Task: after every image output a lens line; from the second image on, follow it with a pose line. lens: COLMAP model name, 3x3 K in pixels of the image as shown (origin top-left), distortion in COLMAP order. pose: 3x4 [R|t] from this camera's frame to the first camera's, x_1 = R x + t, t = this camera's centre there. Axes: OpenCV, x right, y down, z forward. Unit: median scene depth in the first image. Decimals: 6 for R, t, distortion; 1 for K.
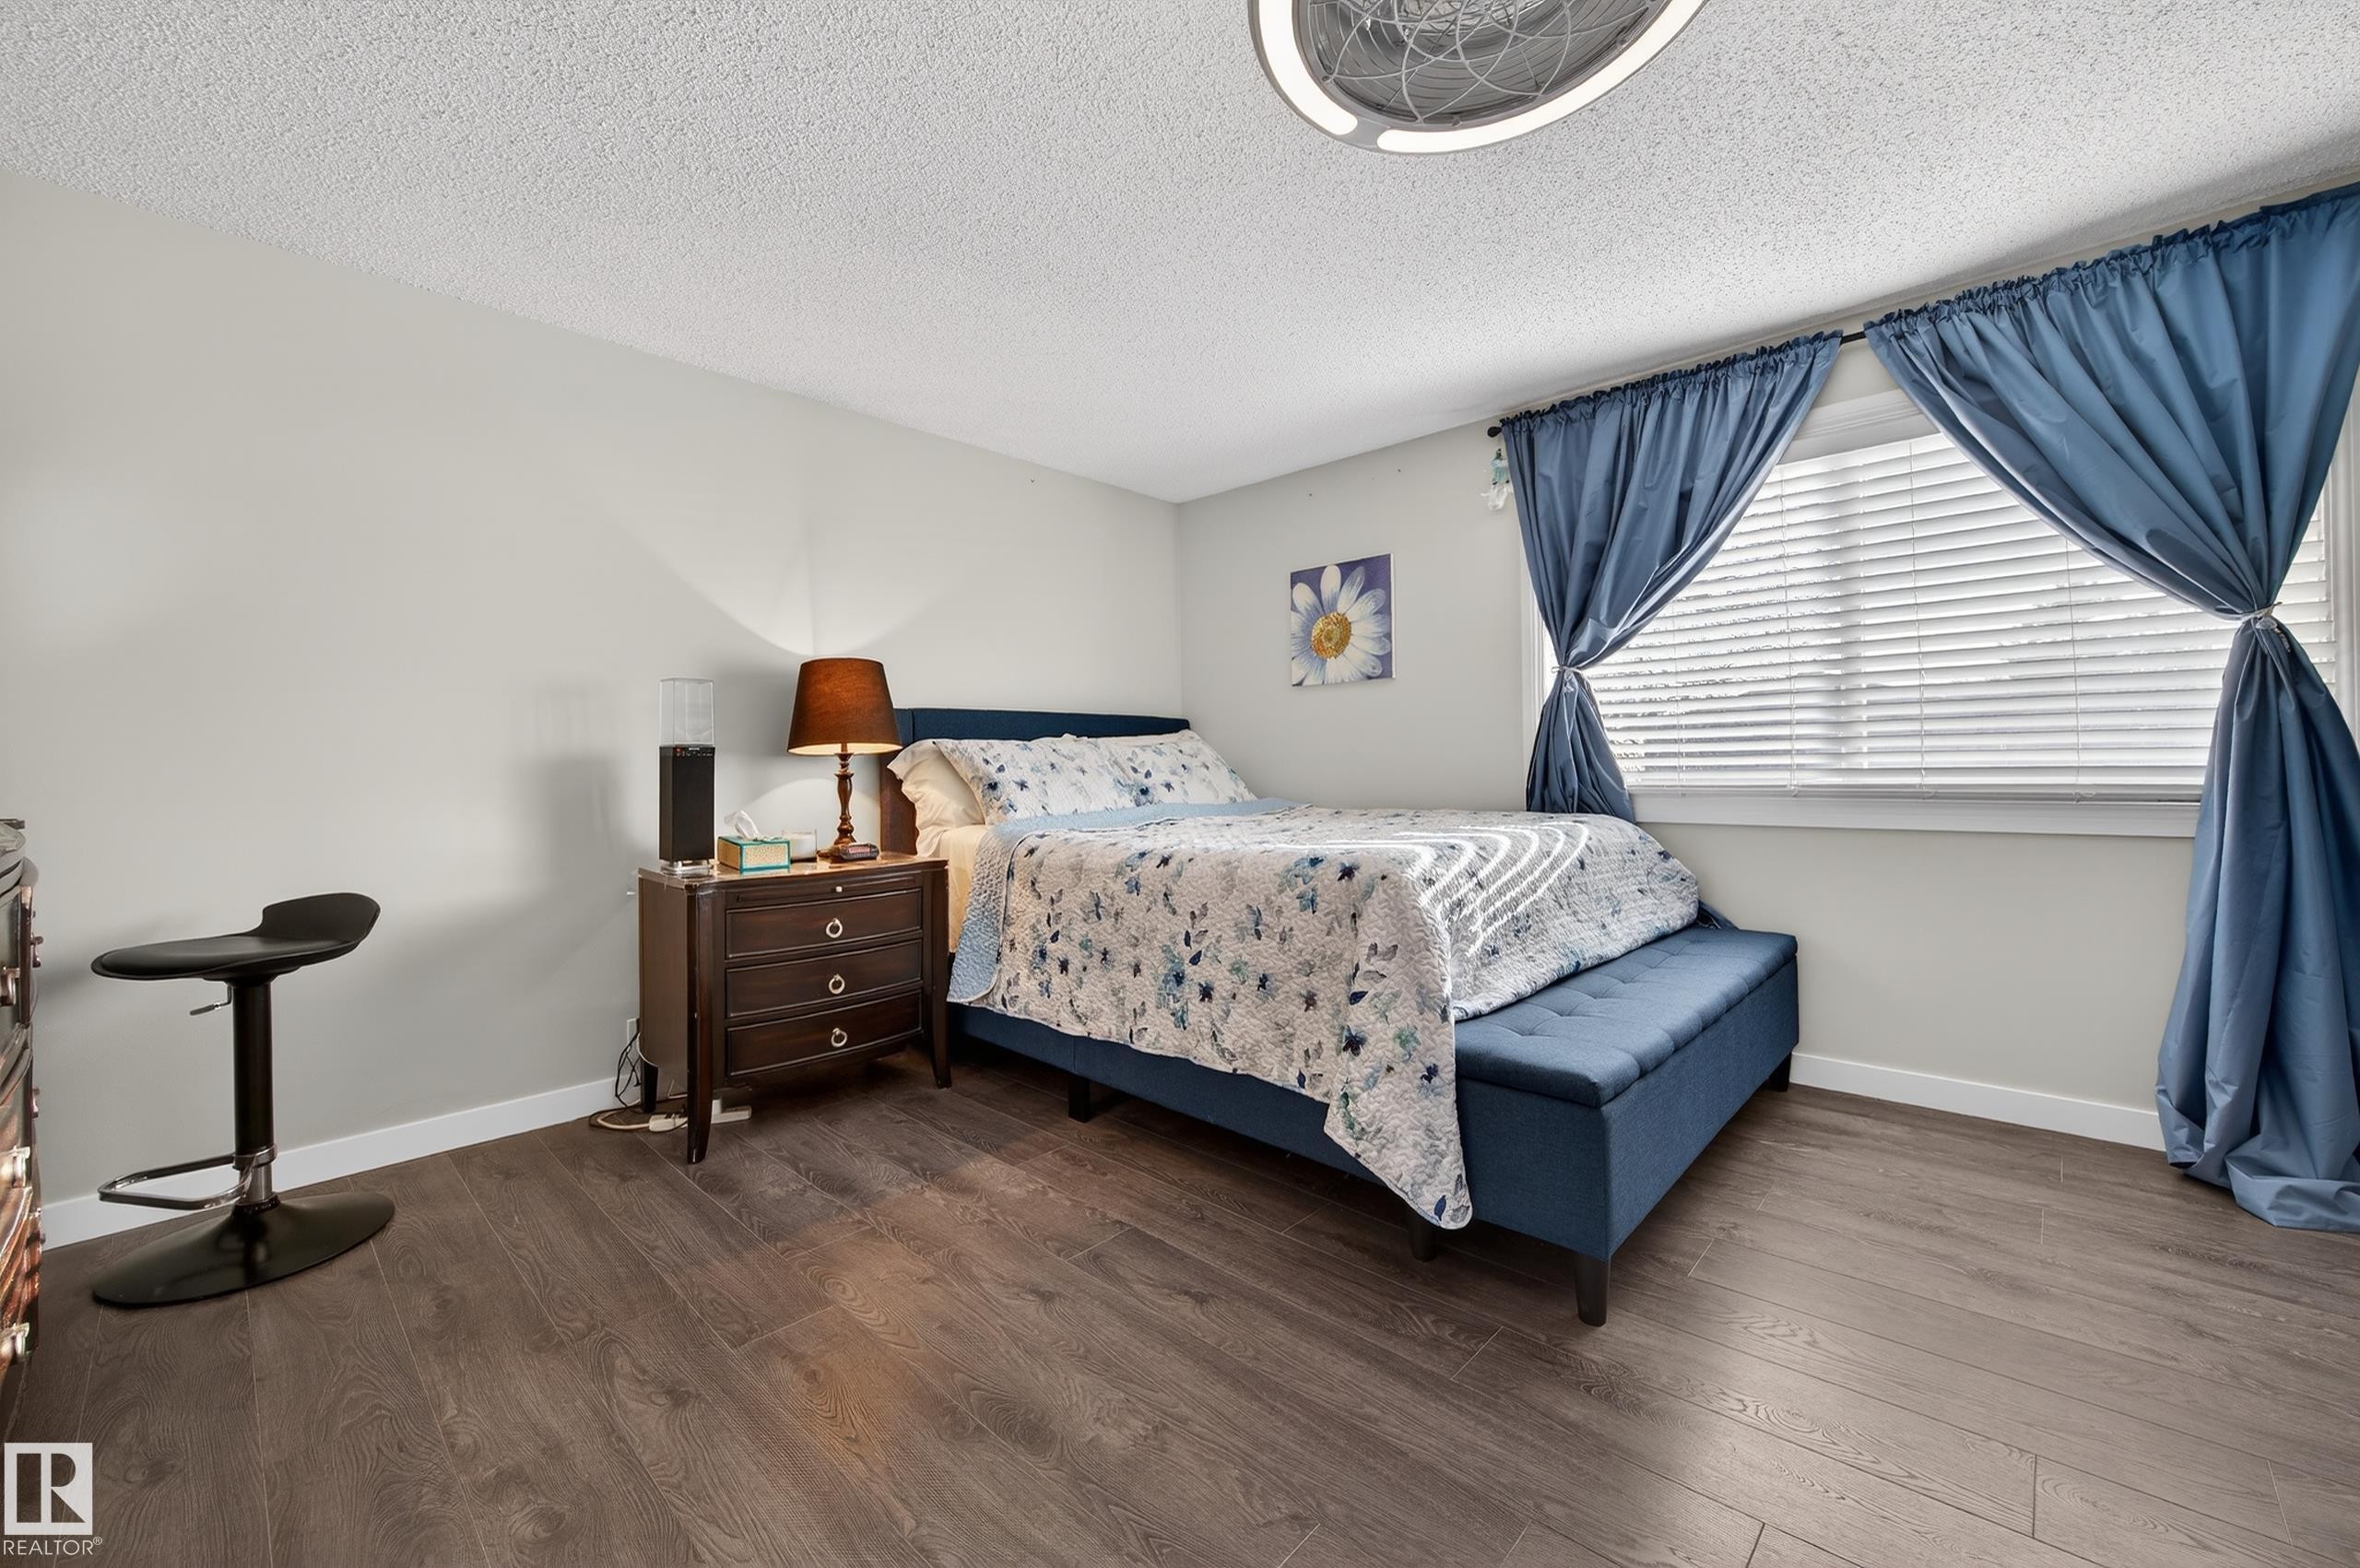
lens RADIAL K [[946.4, 0, 1177.5], [0, 946.4, 766.4], [0, 0, 1]] dist [0.001375, 0.000117]
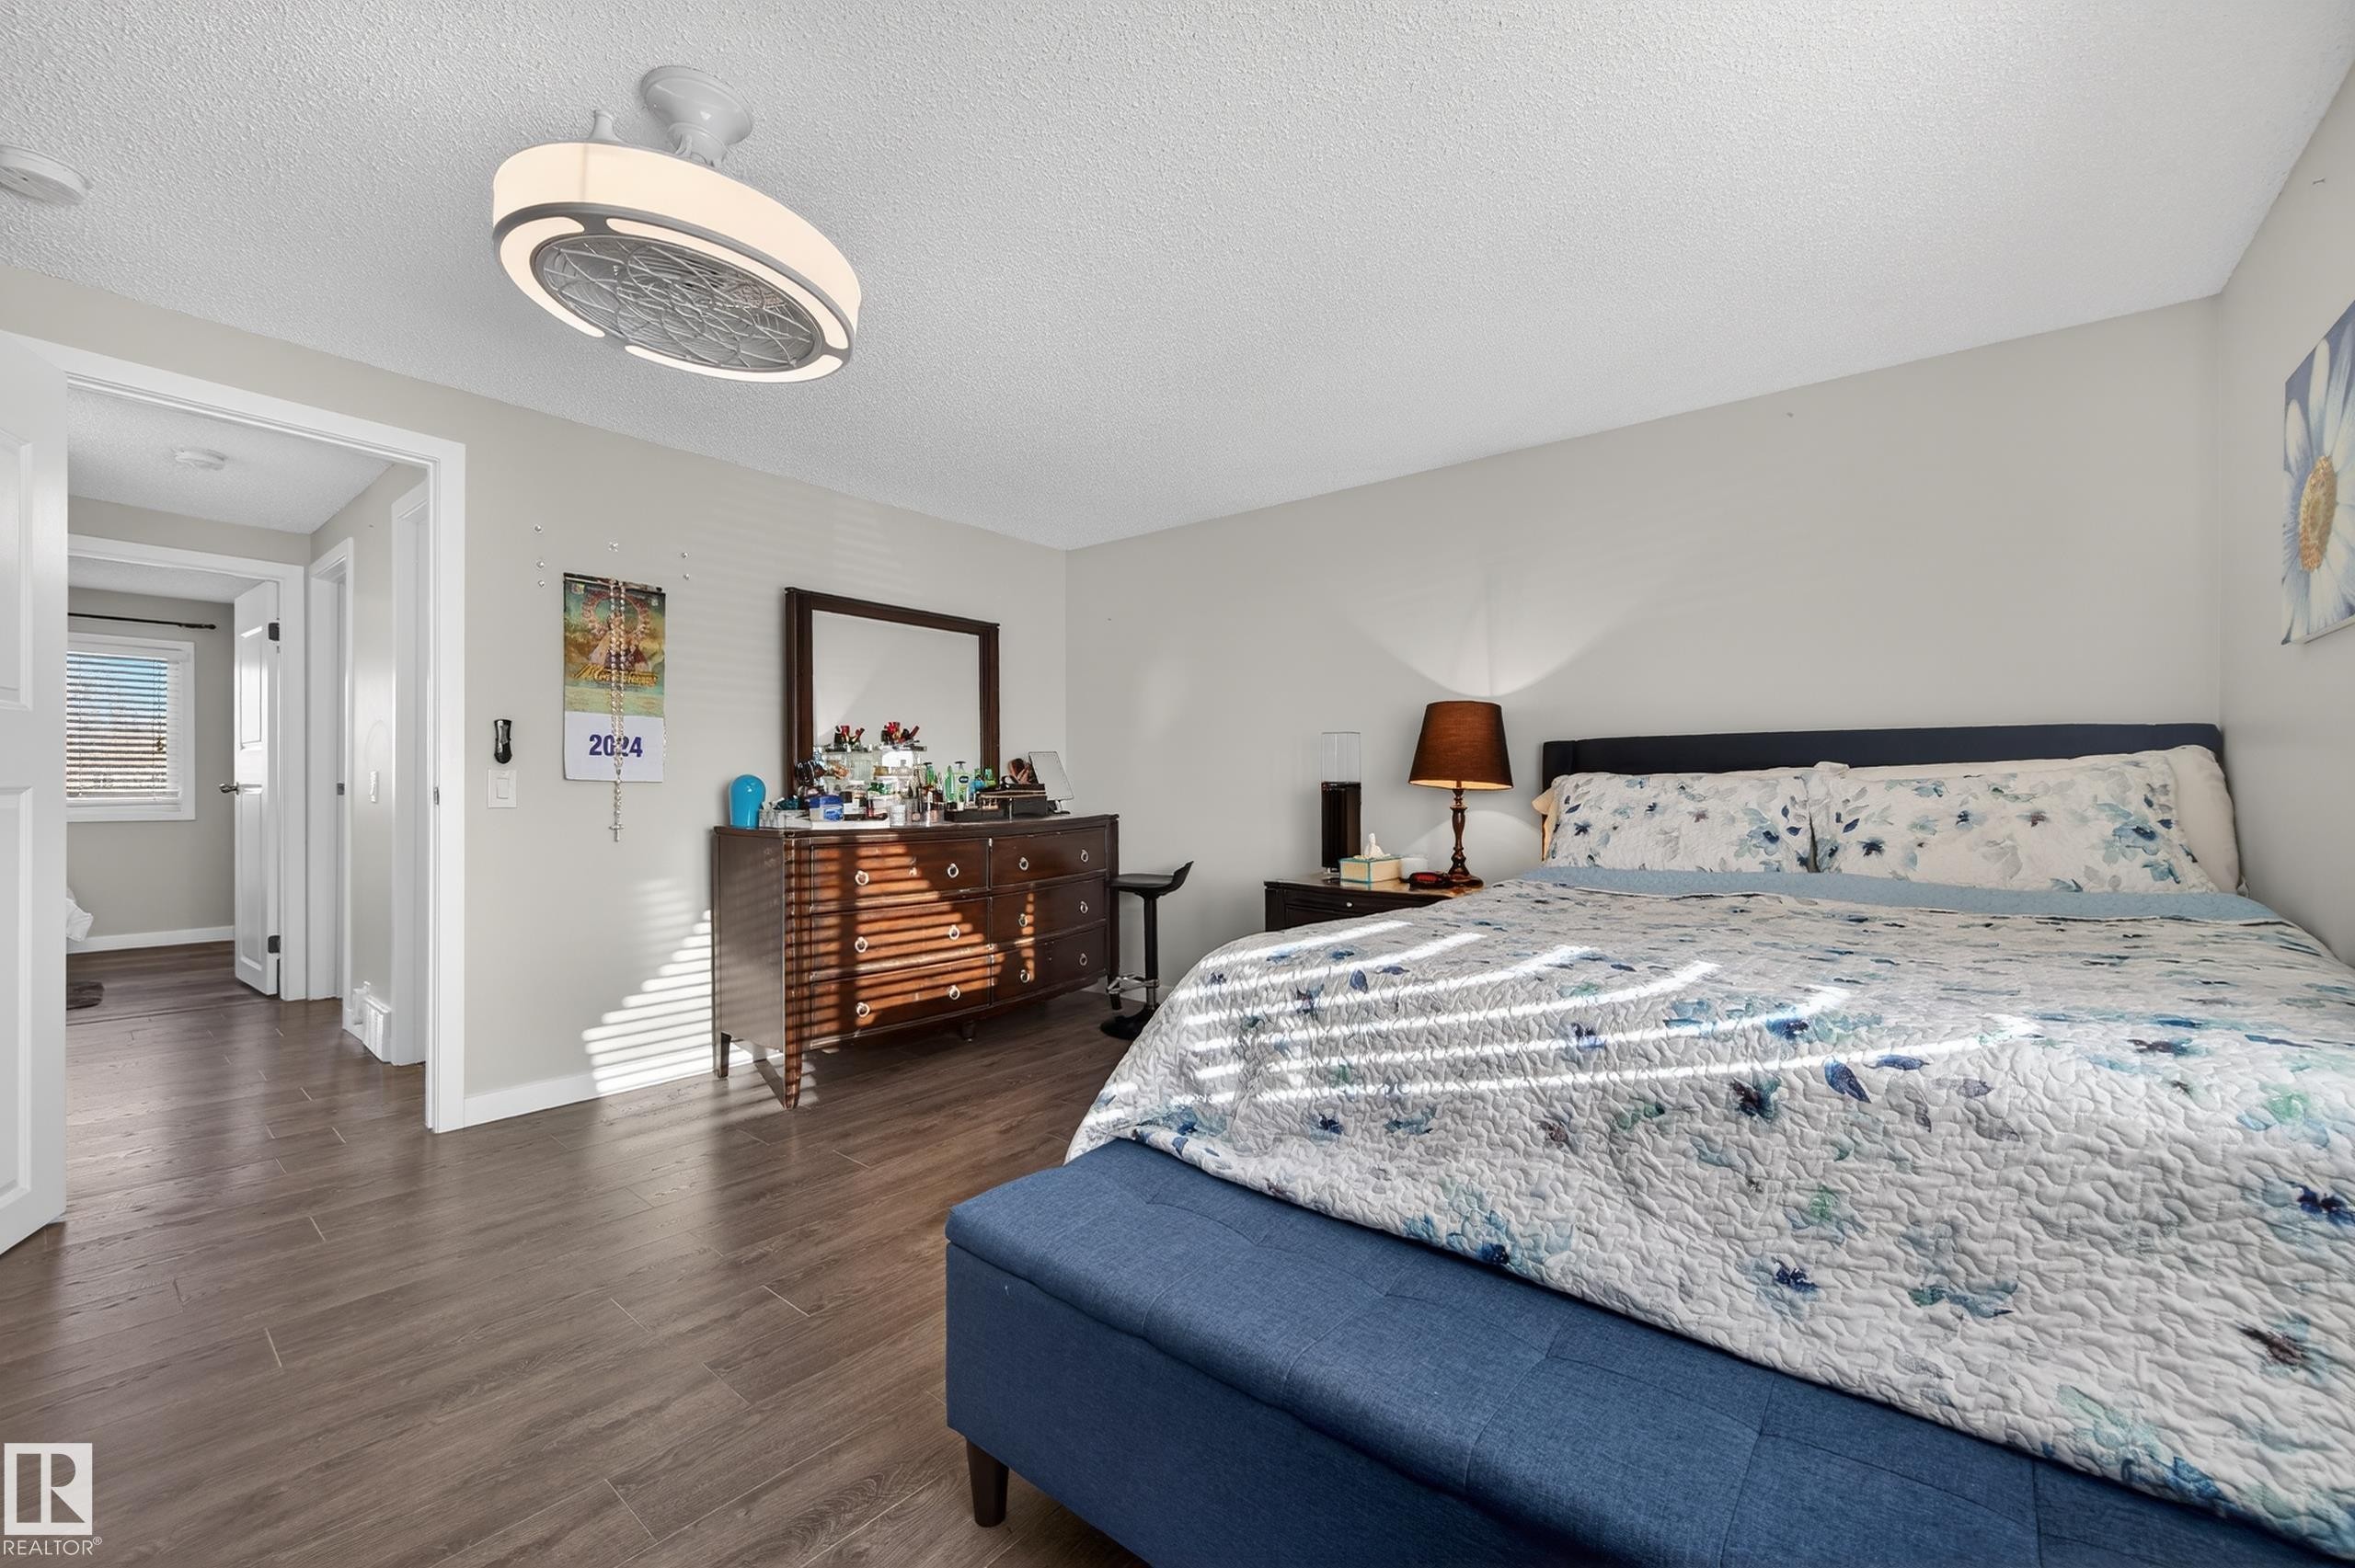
lens RADIAL K [[944.3, 0, 1175.0], [0, 944.3, 785.0], [0, 0, 1]] dist [0.001375, 0.000117]
pose [[0.052480, 0.013861, -0.998526, 0.783588], [-0.004903, 0.999895, 0.013623, -0.034851], [0.998610, 0.004181, 0.052542, 0.701146]]
